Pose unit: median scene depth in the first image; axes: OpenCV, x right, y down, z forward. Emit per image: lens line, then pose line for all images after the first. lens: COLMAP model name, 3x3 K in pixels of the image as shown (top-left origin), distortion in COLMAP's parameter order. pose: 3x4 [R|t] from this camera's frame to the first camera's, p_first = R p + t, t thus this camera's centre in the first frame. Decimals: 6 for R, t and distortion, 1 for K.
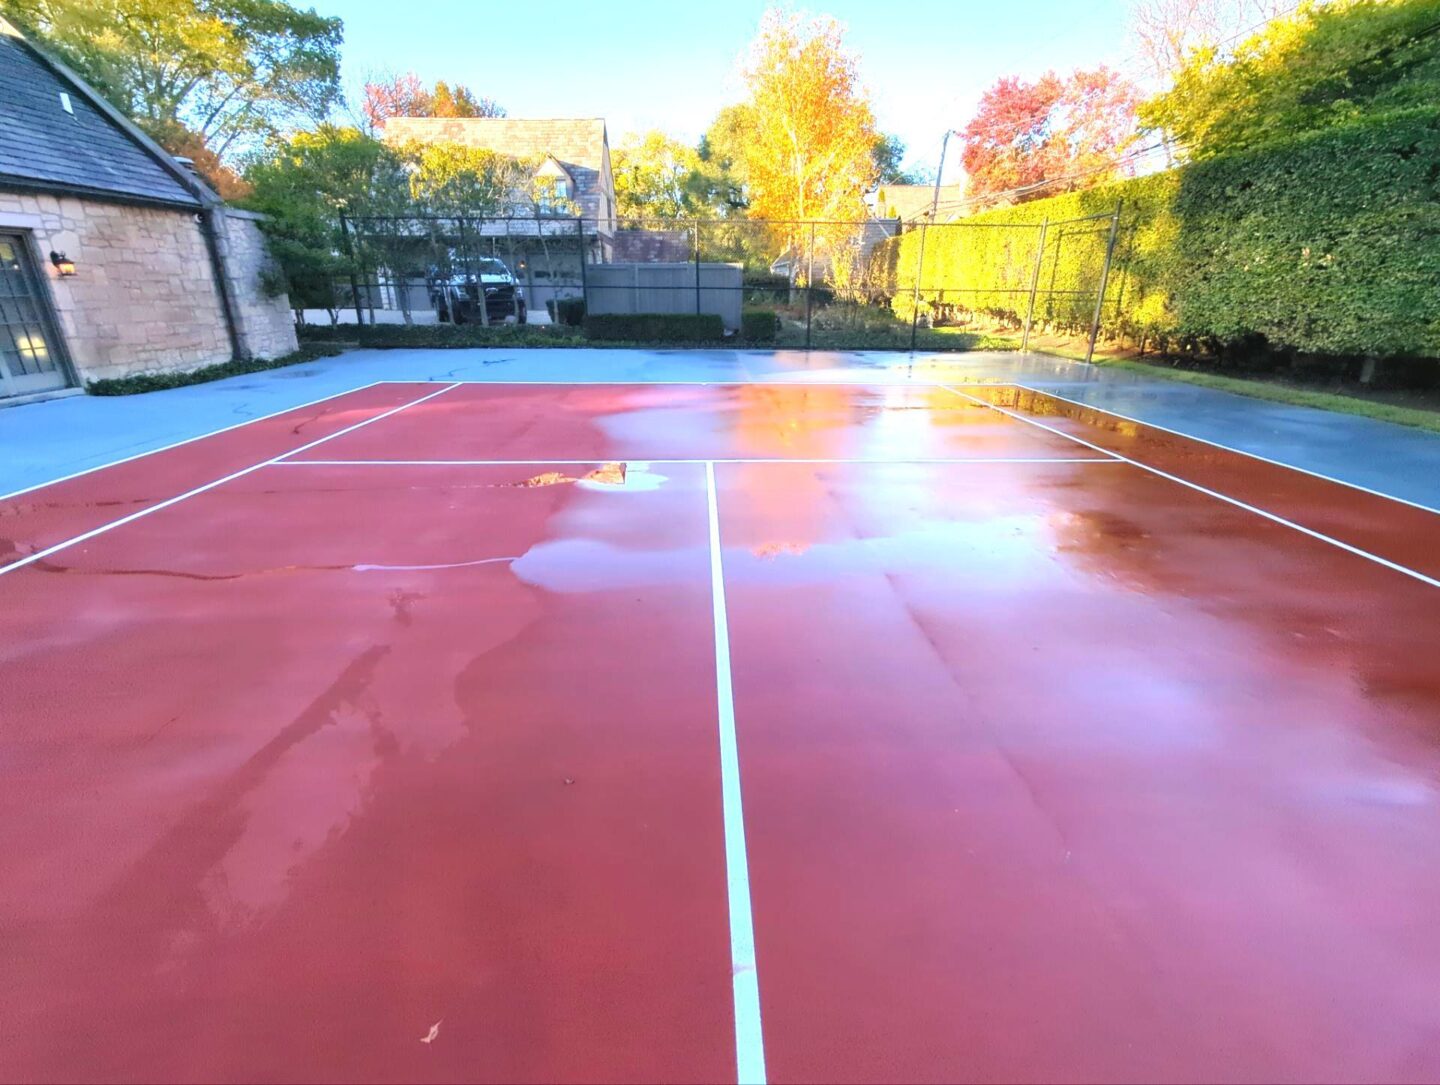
lens RADIAL K [[662.3, 0, 720.0], [0, 662.3, 542.5], [0, 0, 1]] dist [-0.001019, -0.000921]
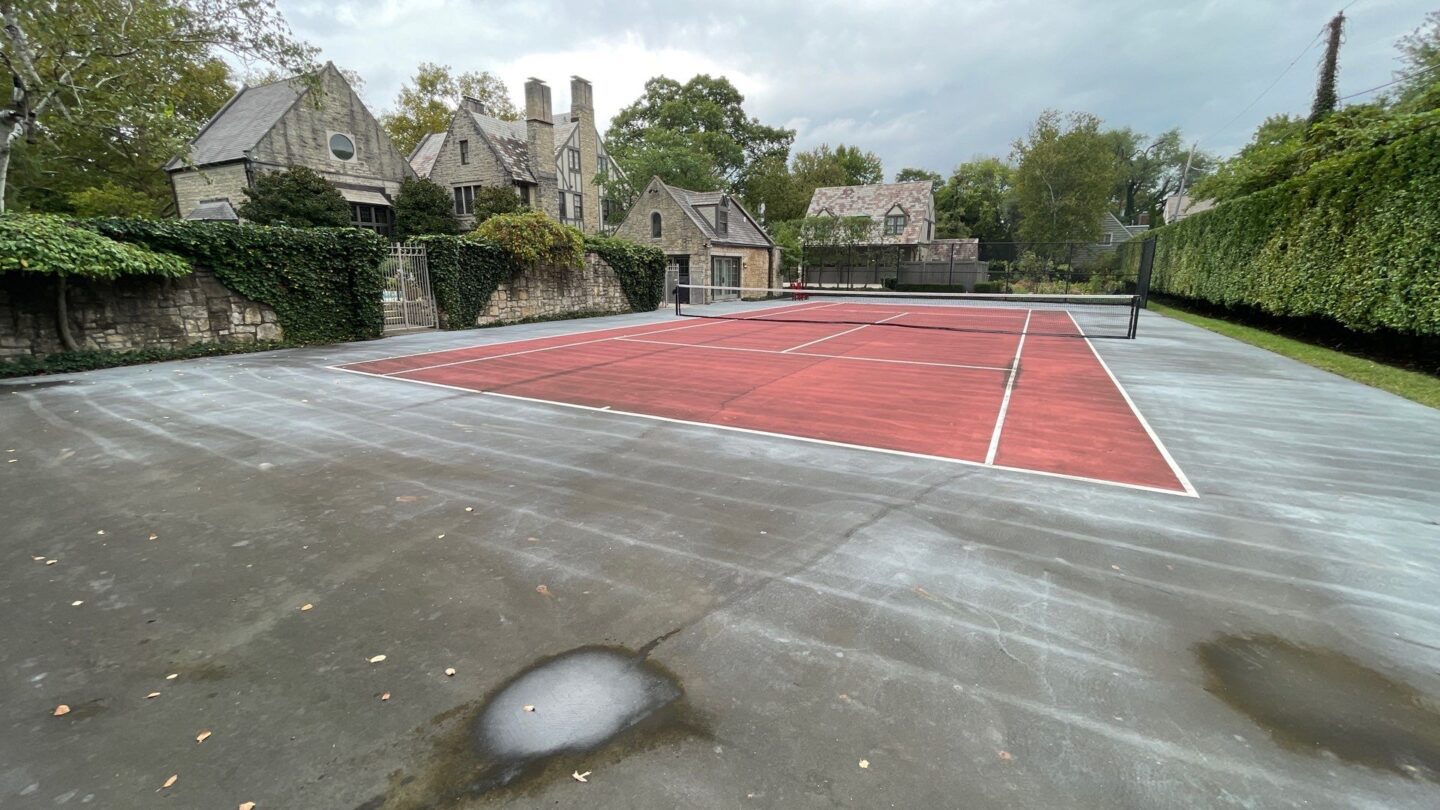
lens RADIAL K [[588.0, 0, 720.0], [0, 588.0, 405.0], [0, 0, 1]] dist [-0.006216, 0.000654]
pose [[0.866889, 0.111218, -0.485937, 0.163725], [-0.181017, 0.978487, -0.098978, 0.204409], [0.464475, 0.173766, 0.868371, -0.526881]]
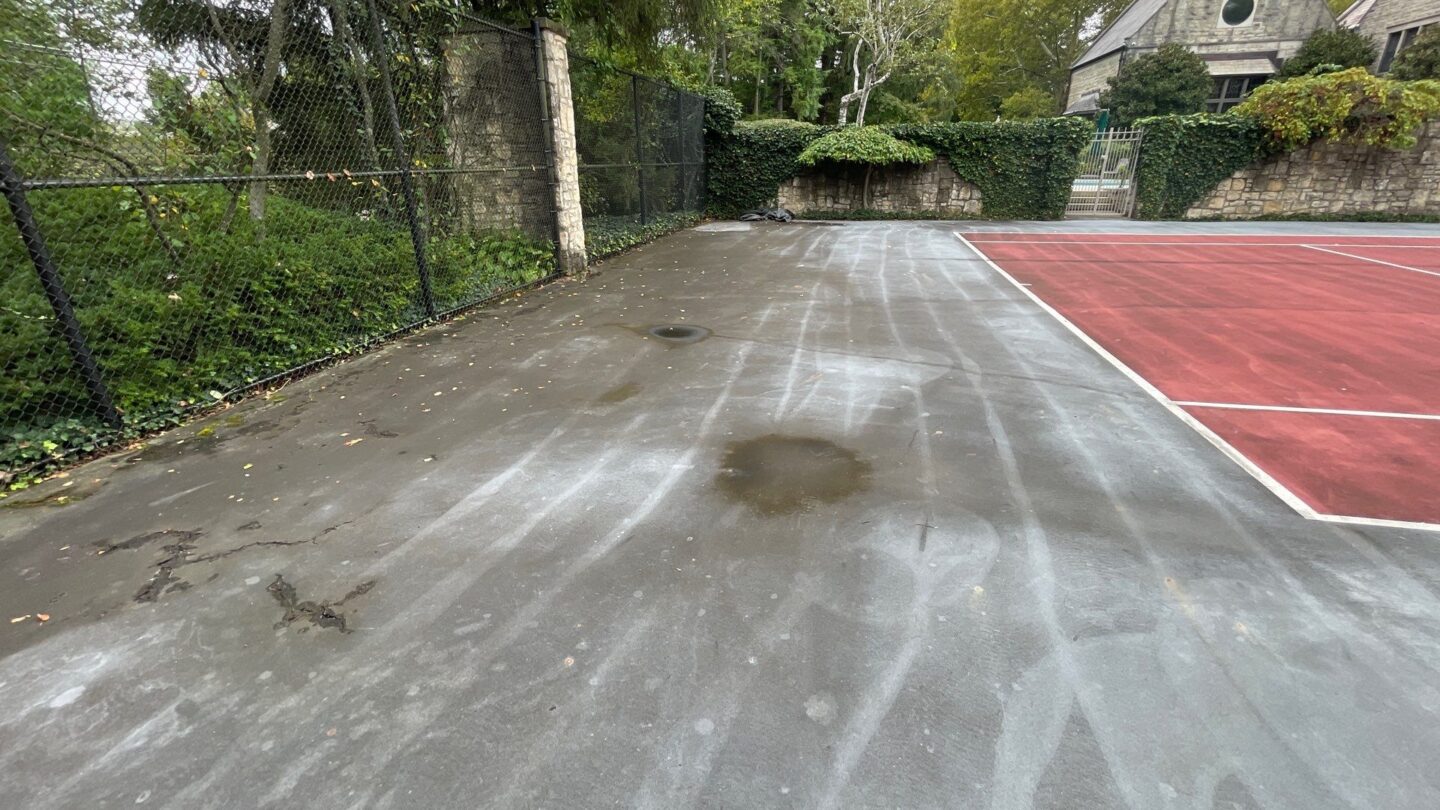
lens RADIAL K [[588.0, 0, 720.0], [0, 588.0, 405.0], [0, 0, 1]] dist [-0.006216, 0.000654]
pose [[-0.246465, 0.369729, -0.895854, 0.291564], [-0.334738, 0.835006, 0.436709, 0.168474], [0.909508, 0.407510, -0.082038, -0.429144]]
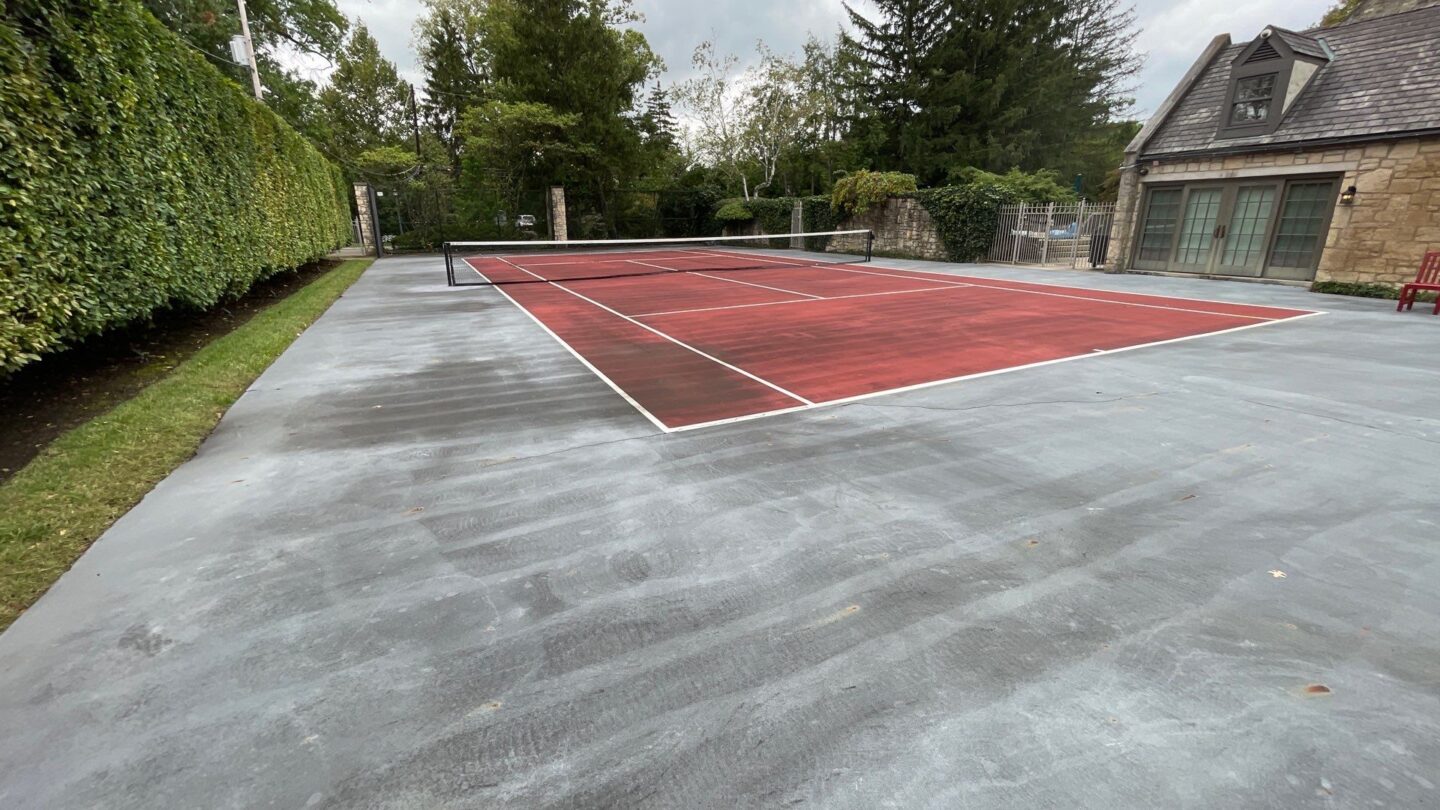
lens RADIAL K [[588.0, 0, 720.0], [0, 588.0, 405.0], [0, 0, 1]] dist [-0.006216, 0.000654]
pose [[-0.911346, 0.133308, -0.389459, 0.217669], [-0.138938, 0.790976, 0.595863, -0.187883], [0.387486, 0.597148, -0.702331, 0.488509]]
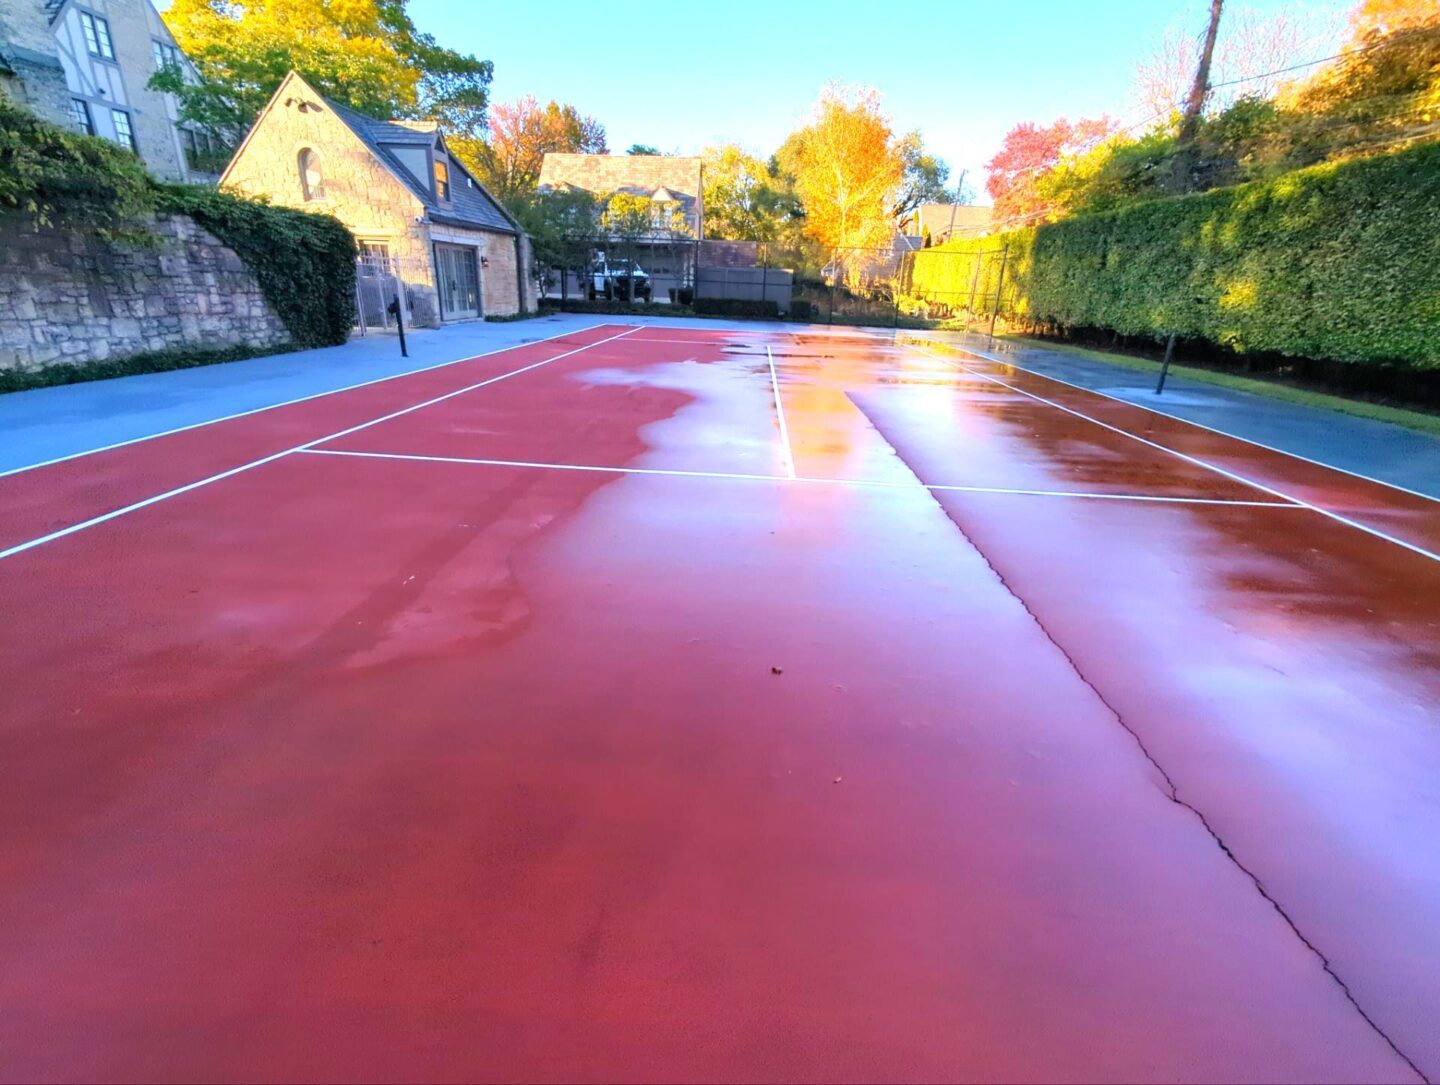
lens RADIAL K [[662.3, 0, 720.0], [0, 662.3, 542.5], [0, 0, 1]] dist [-0.001019, -0.000921]
pose [[0.995805, 0.063142, -0.066226, 0.003771], [-0.062992, 0.998005, 0.004360, 0.143418], [0.066369, -0.000170, 0.997795, -0.363040]]
